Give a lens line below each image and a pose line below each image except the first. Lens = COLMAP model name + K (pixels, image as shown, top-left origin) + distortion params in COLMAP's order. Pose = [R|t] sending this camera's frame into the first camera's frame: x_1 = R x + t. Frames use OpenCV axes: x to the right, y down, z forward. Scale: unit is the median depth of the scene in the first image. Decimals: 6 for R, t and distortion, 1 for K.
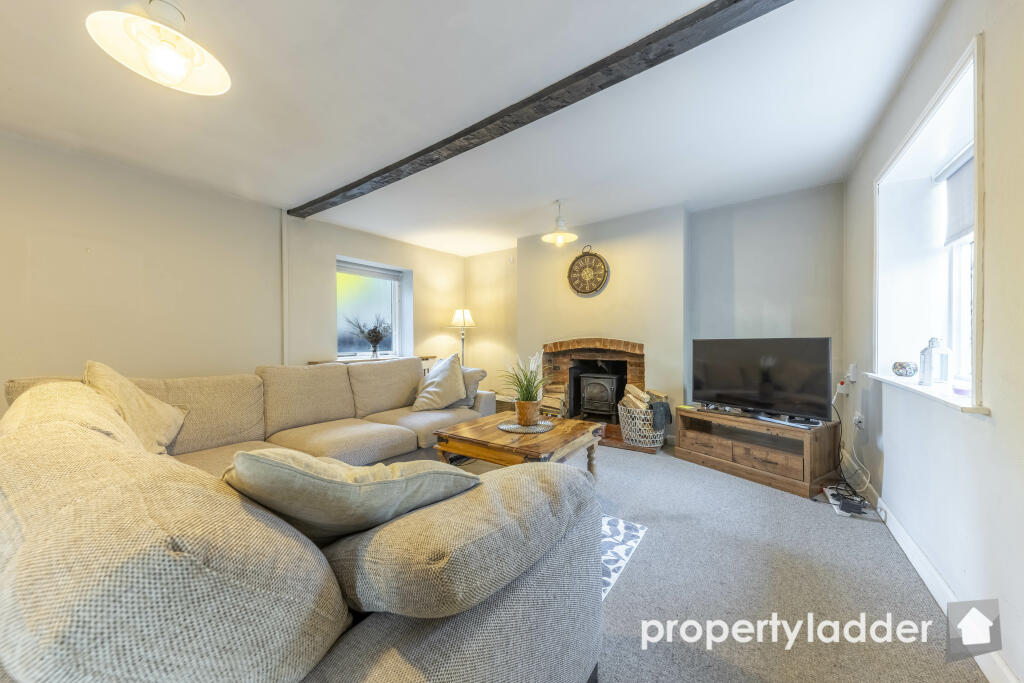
lens RADIAL K [[351.8, 0, 515.0], [0, 351.8, 342.2], [0, 0, 1]] dist [0.018721, -0.005871]
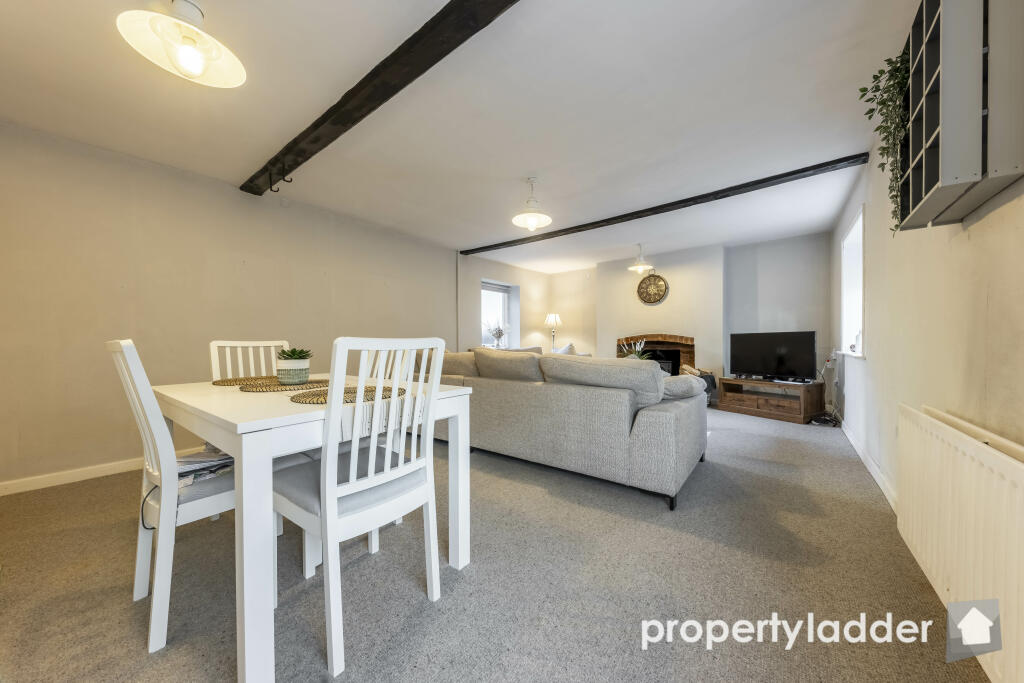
lens RADIAL K [[351.8, 0, 515.0], [0, 351.8, 342.2], [0, 0, 1]] dist [0.018721, -0.005871]
pose [[0.999159, 0.000629, -0.041004, -0.334449], [-0.000848, 0.999985, -0.005333, 0.033991], [0.041000, 0.005363, 0.999145, -0.522846]]
